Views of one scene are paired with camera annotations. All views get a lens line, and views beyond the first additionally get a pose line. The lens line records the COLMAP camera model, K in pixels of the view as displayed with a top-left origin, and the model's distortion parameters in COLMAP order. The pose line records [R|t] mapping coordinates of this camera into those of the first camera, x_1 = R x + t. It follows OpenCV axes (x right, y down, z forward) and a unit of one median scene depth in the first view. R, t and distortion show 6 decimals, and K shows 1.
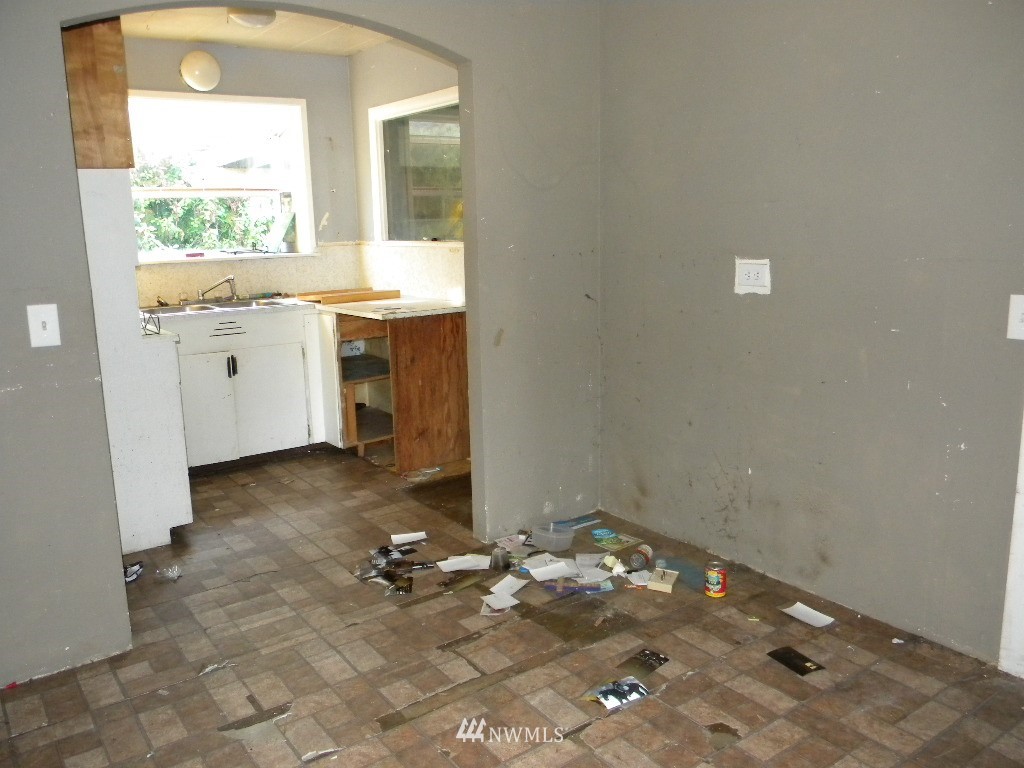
lens RADIAL K [[827.5, 0, 512.8], [0, 827.5, 384.2], [0, 0, 1]] dist [0.006215, 0.002721]
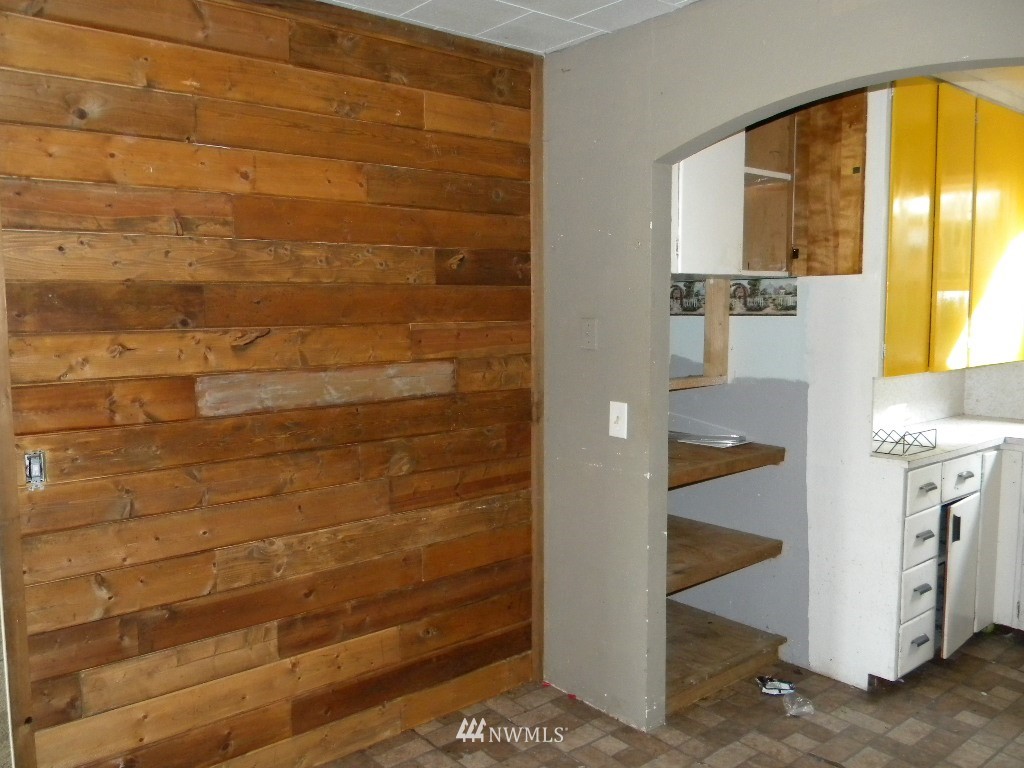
lens RADIAL K [[827.5, 0, 512.3], [0, 827.5, 383.8], [0, 0, 1]] dist [0.006215, 0.002721]
pose [[0.055242, 0.110870, -0.992298, 0.457851], [-0.186661, 0.977442, 0.098818, -0.161882], [0.980870, 0.179765, 0.074691, 0.583052]]
